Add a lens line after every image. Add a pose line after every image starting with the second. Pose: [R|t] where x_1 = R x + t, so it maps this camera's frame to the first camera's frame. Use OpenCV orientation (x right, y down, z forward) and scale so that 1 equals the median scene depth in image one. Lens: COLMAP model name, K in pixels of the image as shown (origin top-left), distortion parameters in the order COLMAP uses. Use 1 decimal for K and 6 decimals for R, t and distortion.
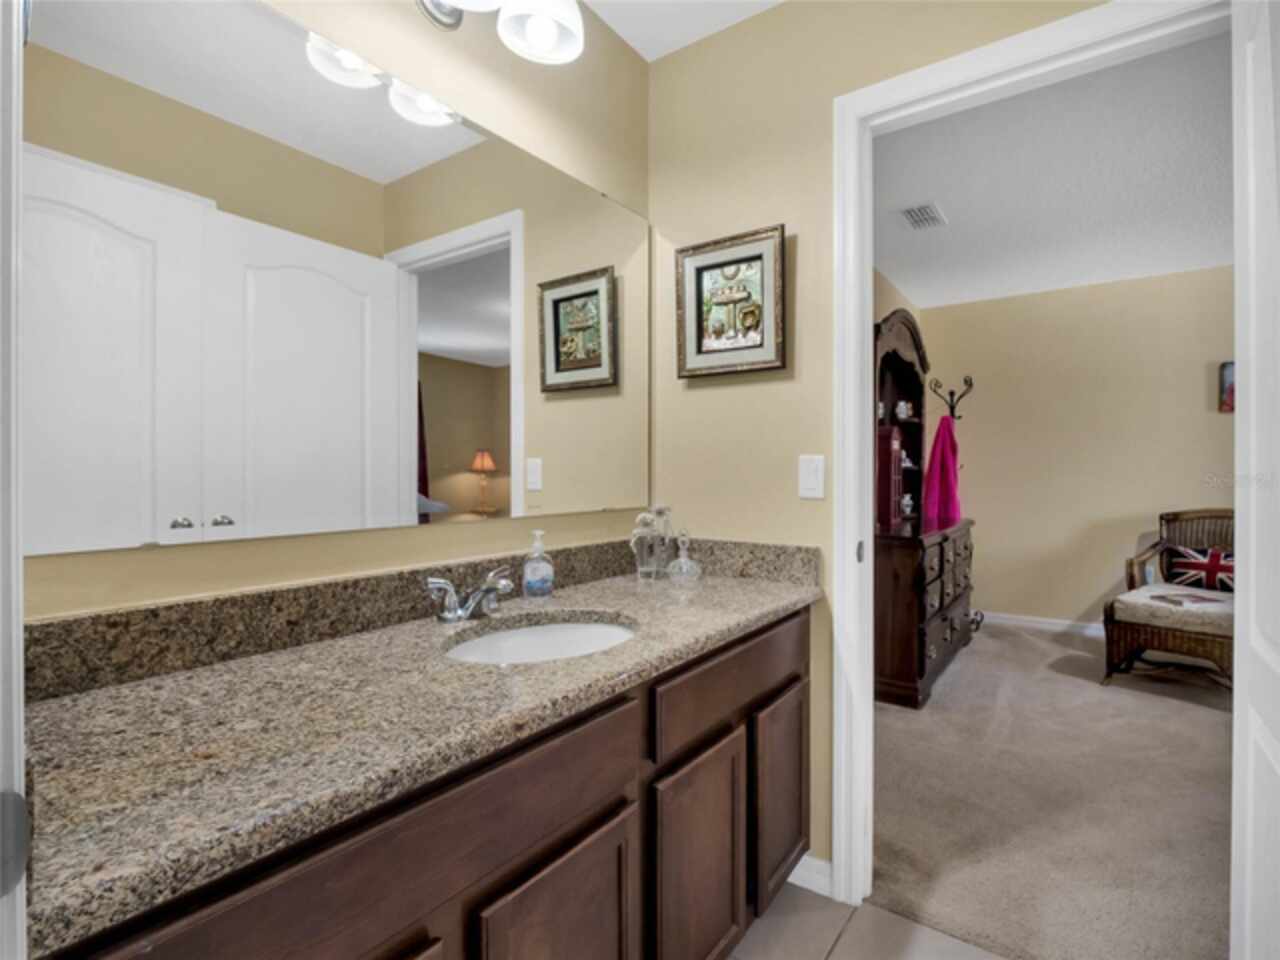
lens RADIAL K [[632.2, 0, 639.6], [0, 632.2, 479.6], [0, 0, 1]] dist [0.032785, 0.000641]
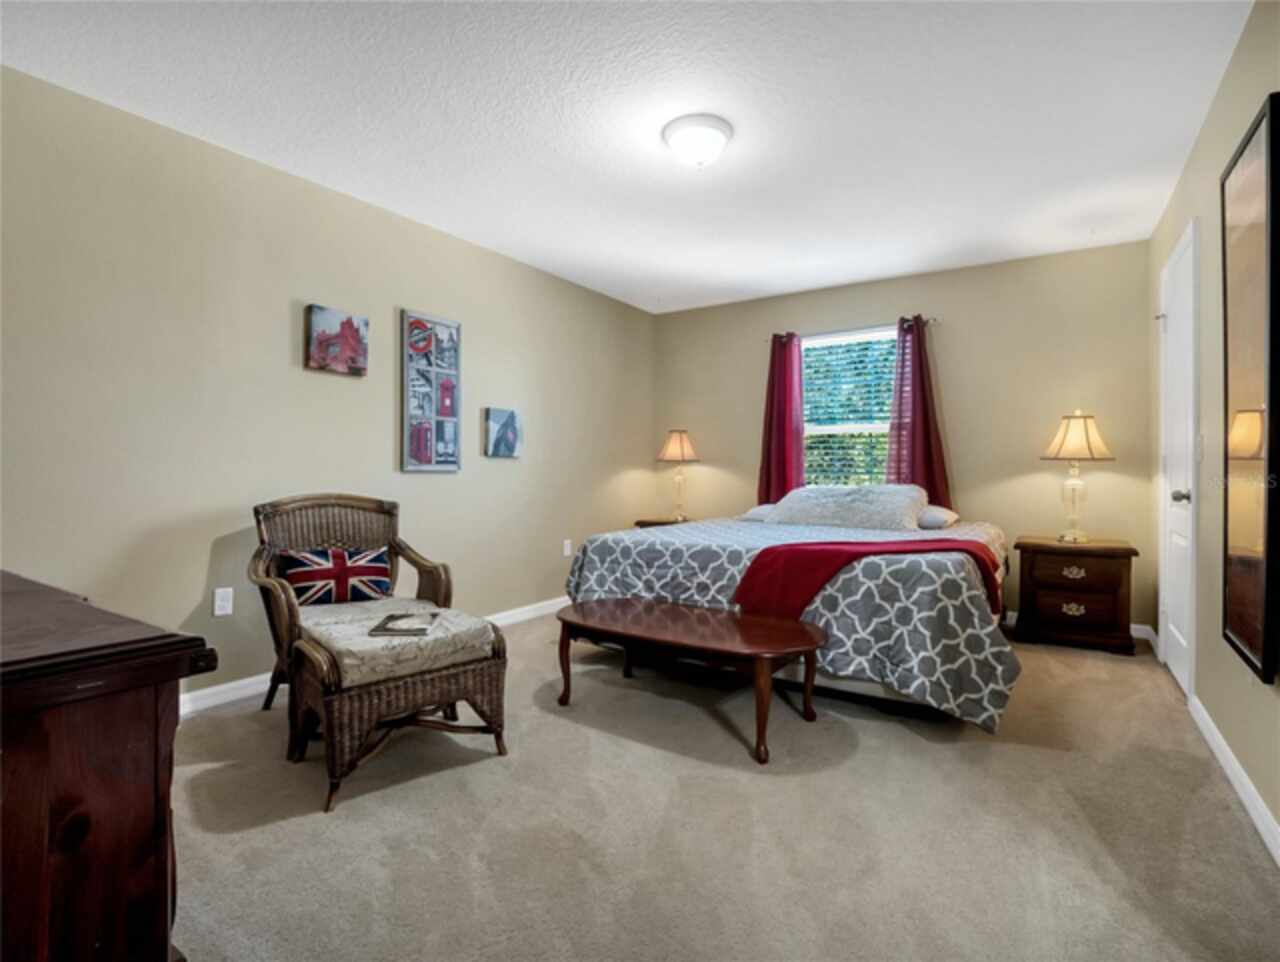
lens RADIAL K [[632.2, 0, 640.7], [0, 632.2, 477.5], [0, 0, 1]] dist [0.032785, 0.000641]
pose [[-0.050448, -0.012503, 0.998648, 0.110476], [-0.001426, 0.999922, 0.012447, 0.013342], [-0.998726, -0.000796, -0.050462, 0.597683]]
